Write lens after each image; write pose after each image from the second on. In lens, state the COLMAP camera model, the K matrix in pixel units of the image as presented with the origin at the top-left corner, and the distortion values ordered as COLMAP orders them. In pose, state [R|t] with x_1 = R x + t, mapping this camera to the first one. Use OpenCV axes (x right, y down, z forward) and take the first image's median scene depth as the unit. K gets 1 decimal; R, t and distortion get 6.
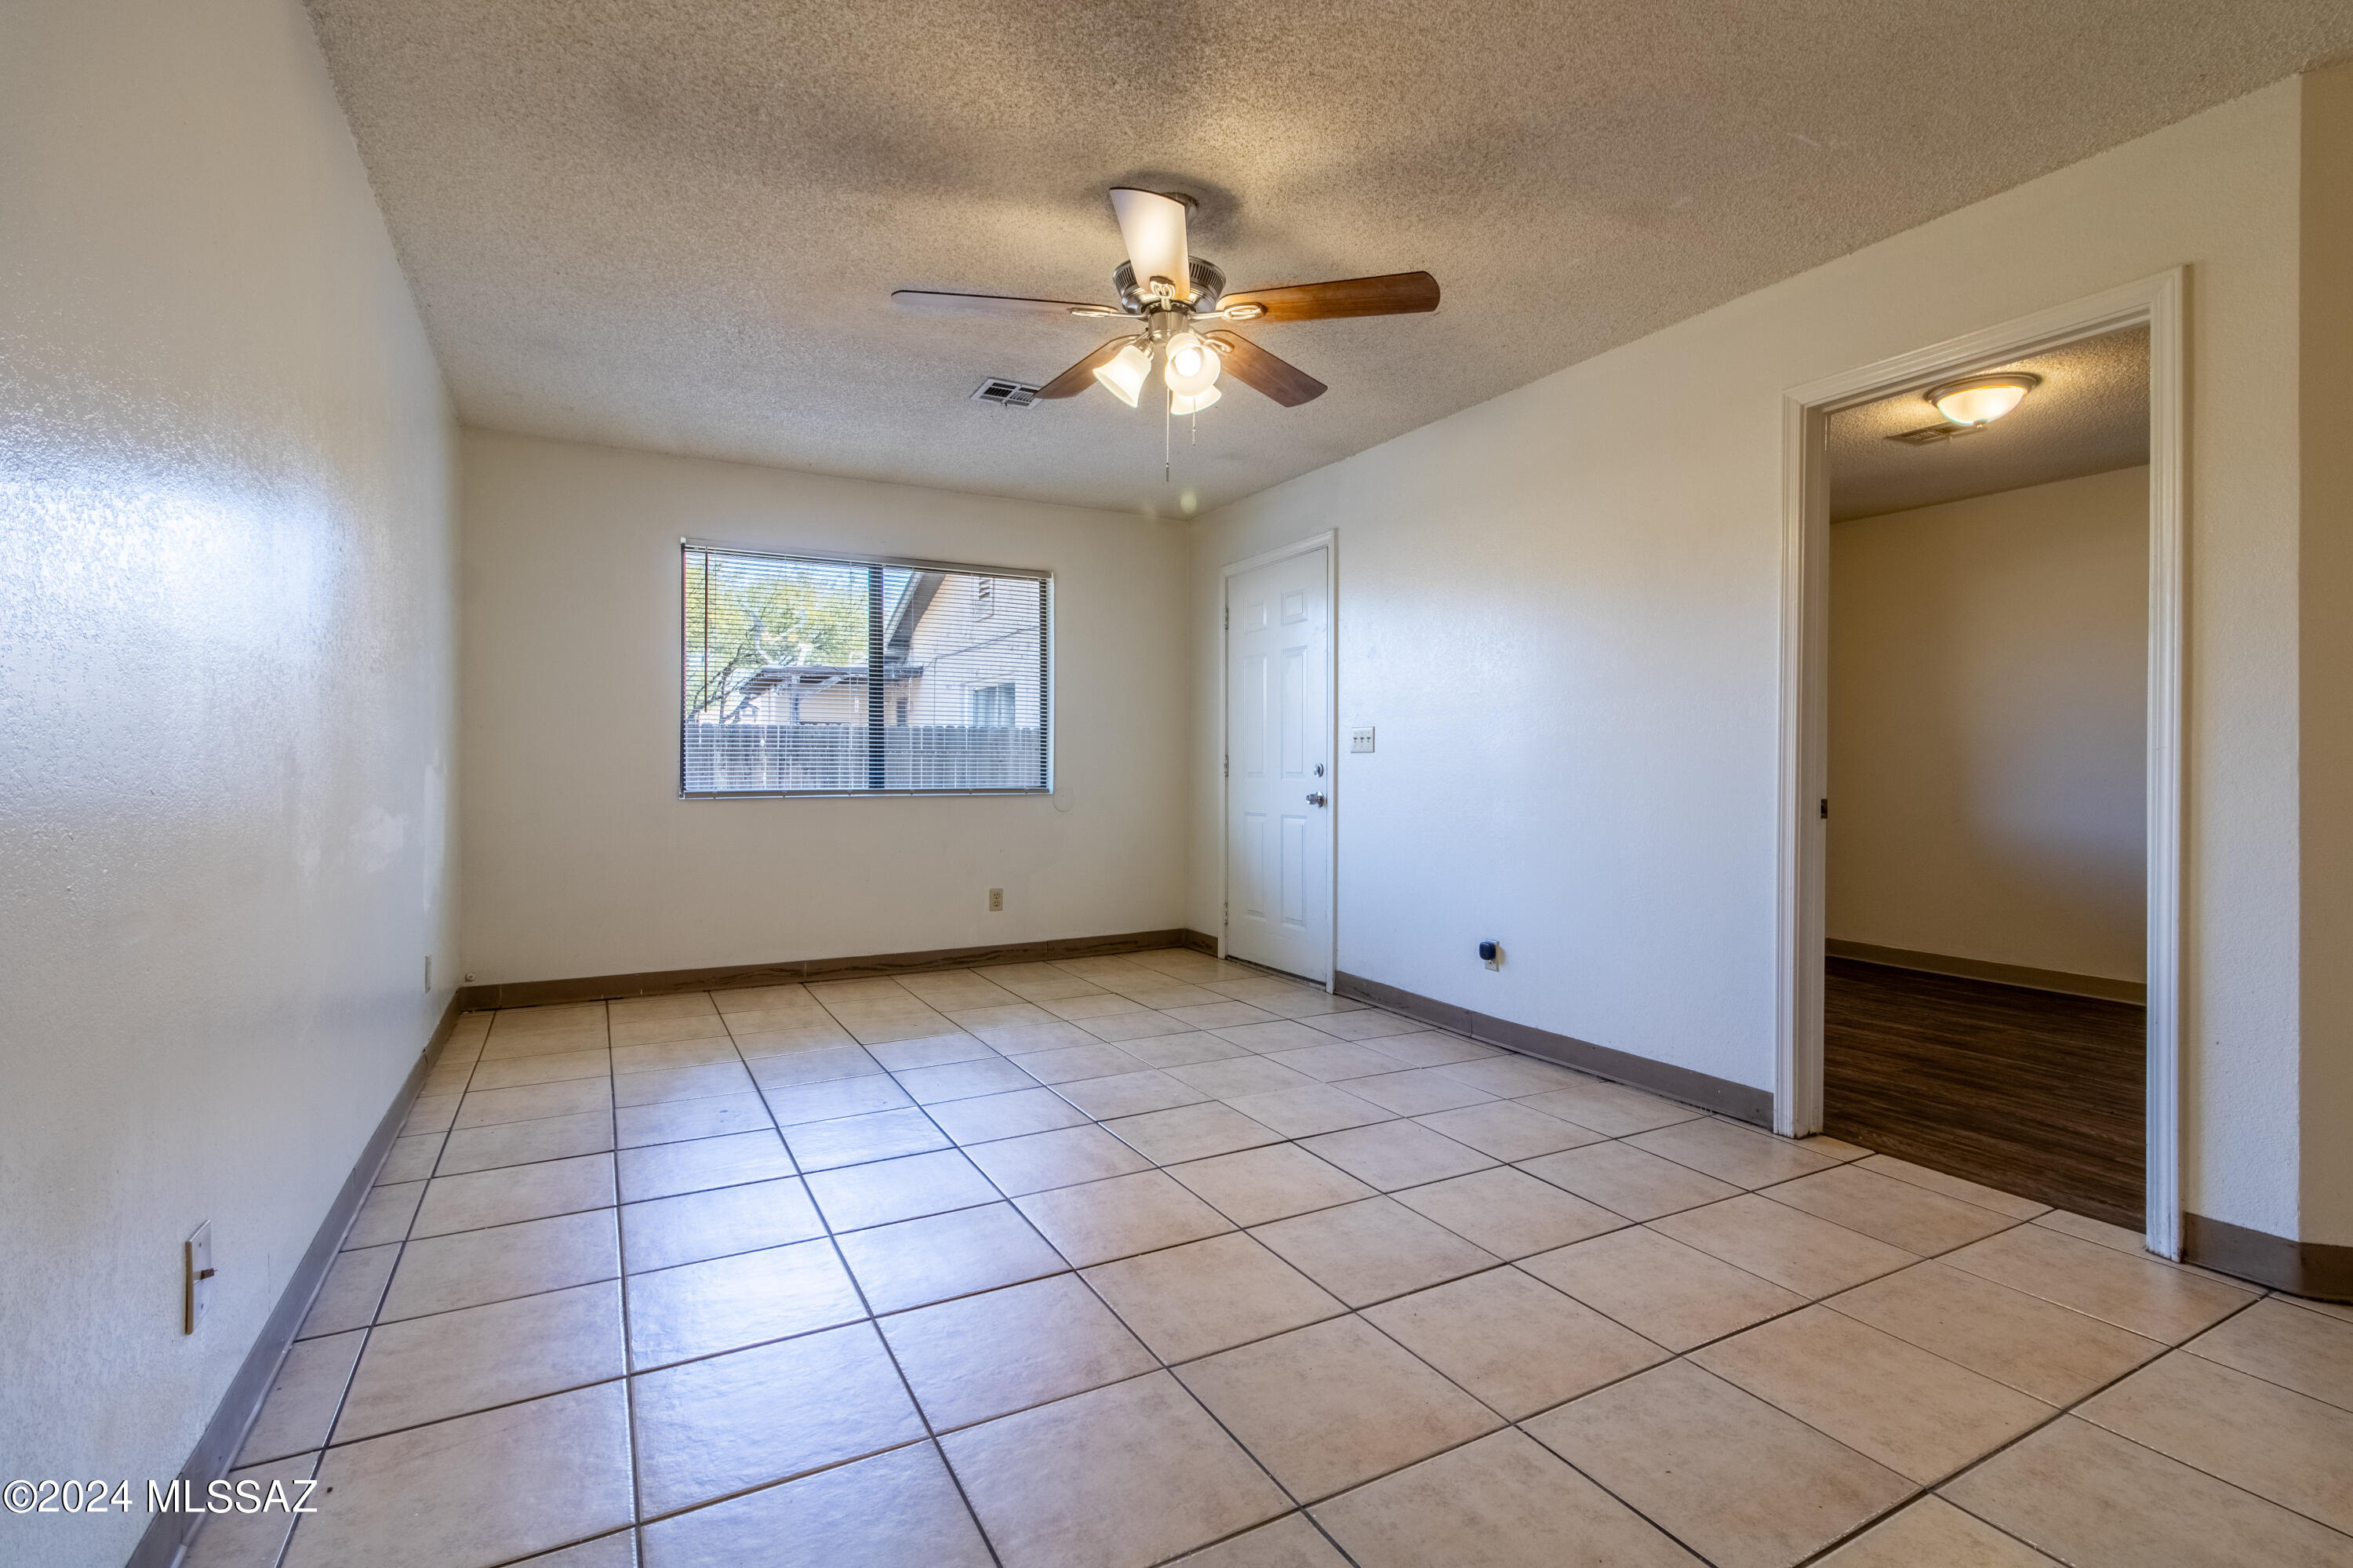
lens RADIAL K [[1083.0, 0, 1176.5], [0, 1083.0, 784.0], [0, 0, 1]] dist [0.000931, 0.000147]
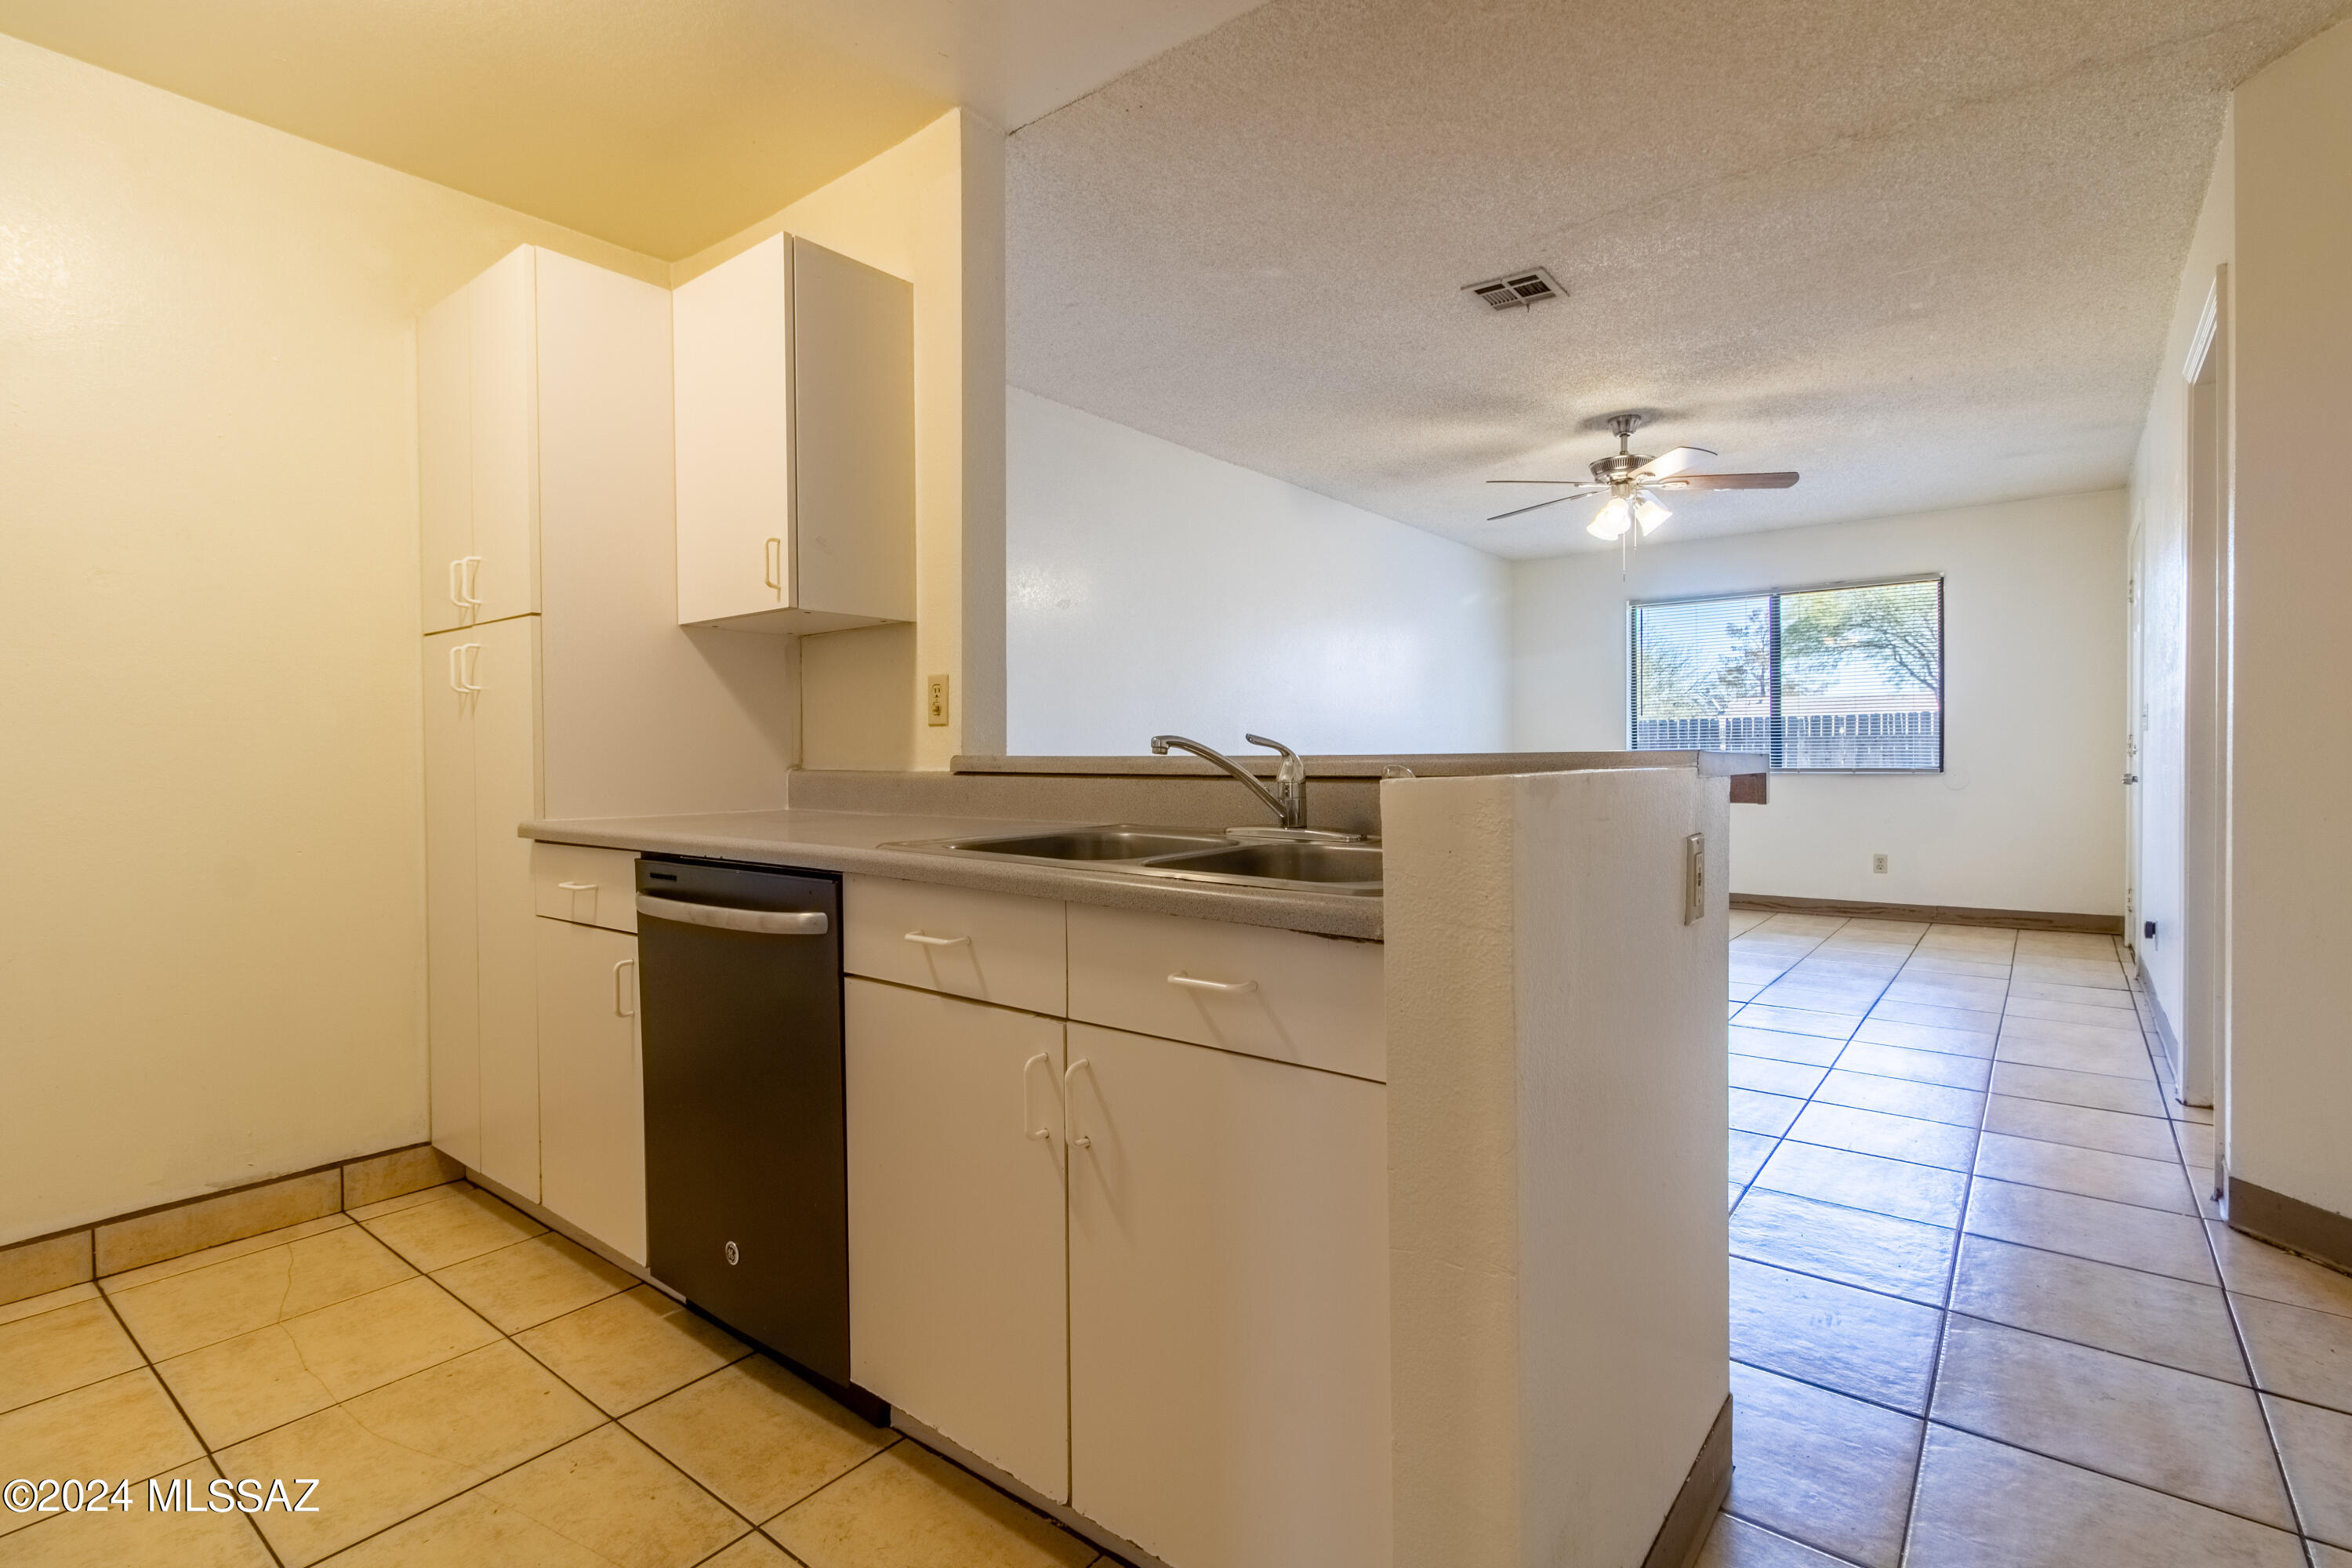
lens RADIAL K [[1082.5, 0, 1176.0], [0, 1082.5, 784.0], [0, 0, 1]] dist [0.000931, 0.000147]
pose [[0.376340, 0.012907, -0.926392, 0.625956], [-0.002866, 0.999914, 0.012767, 0.008734], [0.926477, -0.002150, 0.376345, -0.138704]]
